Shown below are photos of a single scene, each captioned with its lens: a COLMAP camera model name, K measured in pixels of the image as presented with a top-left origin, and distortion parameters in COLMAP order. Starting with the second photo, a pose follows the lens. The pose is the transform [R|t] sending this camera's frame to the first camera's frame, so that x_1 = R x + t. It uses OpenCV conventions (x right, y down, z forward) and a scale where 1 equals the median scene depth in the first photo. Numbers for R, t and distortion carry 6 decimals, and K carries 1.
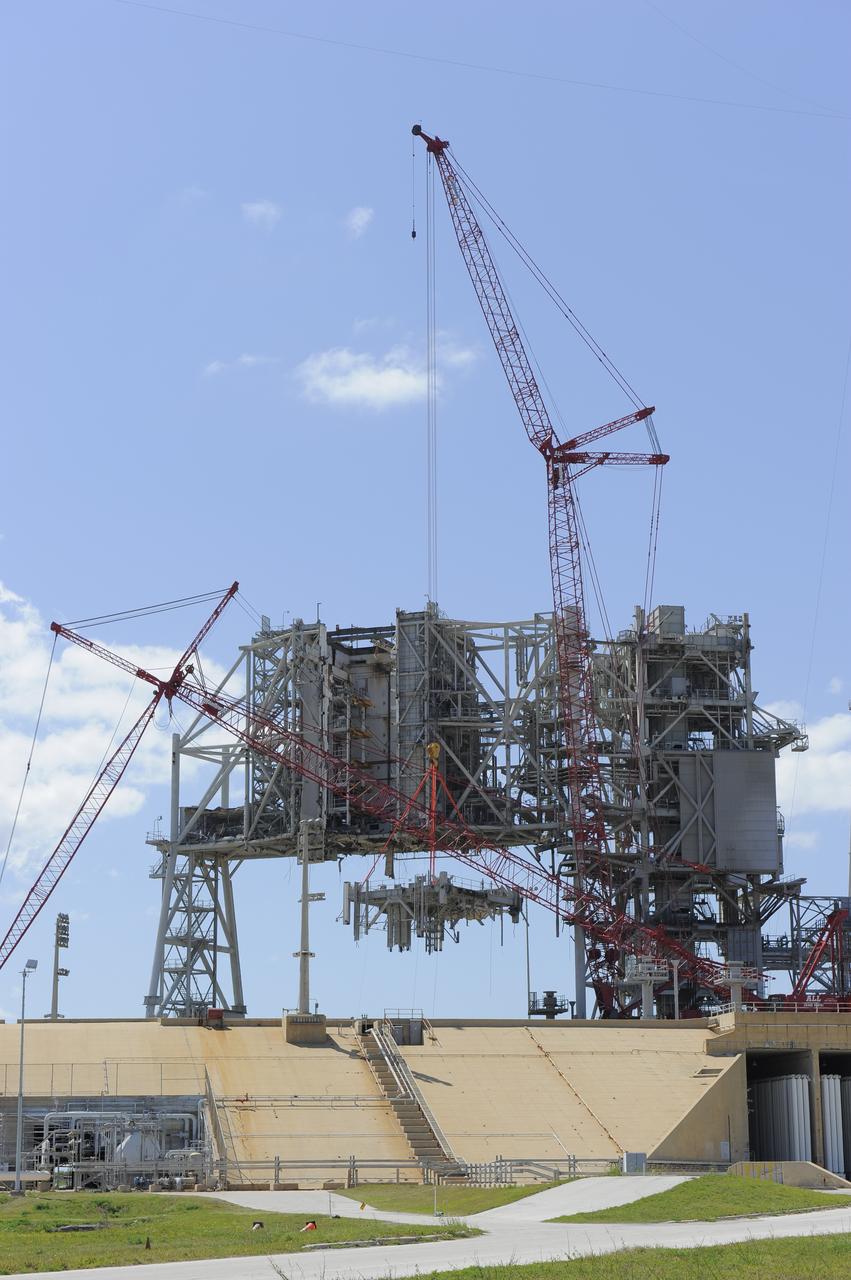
lens RADIAL K [[2421.5, 0, 425.5], [0, 2421.5, 640.0], [0, 0, 1]] dist [0.151317, -0.270240]
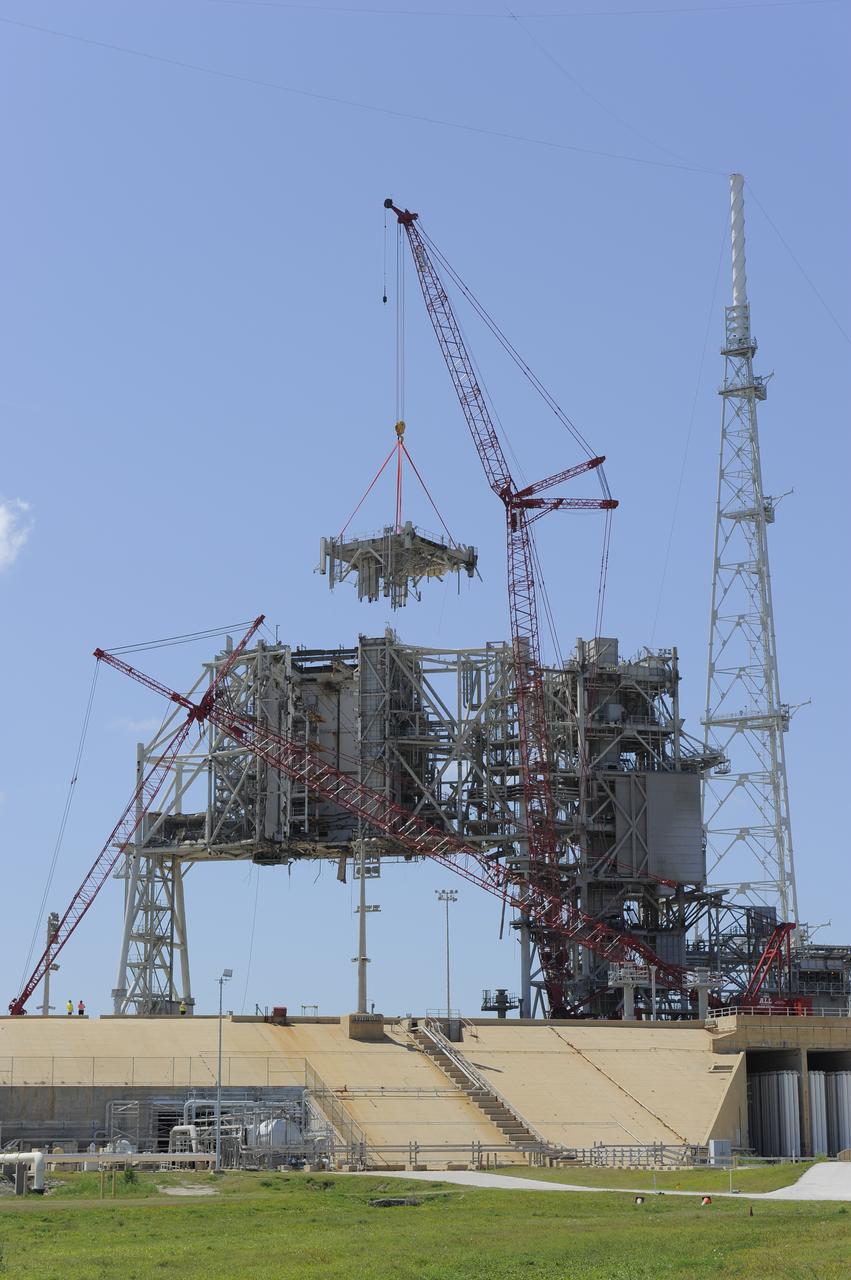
lens RADIAL K [[2421.5, 0, 425.5], [0, 2421.5, 640.0], [0, 0, 1]] dist [0.151317, -0.270240]
pose [[0.992669, 0.027748, 0.117635, -0.111007], [-0.028699, 0.999568, 0.006392, -0.018224], [-0.117407, -0.009721, 0.993036, -0.079346]]
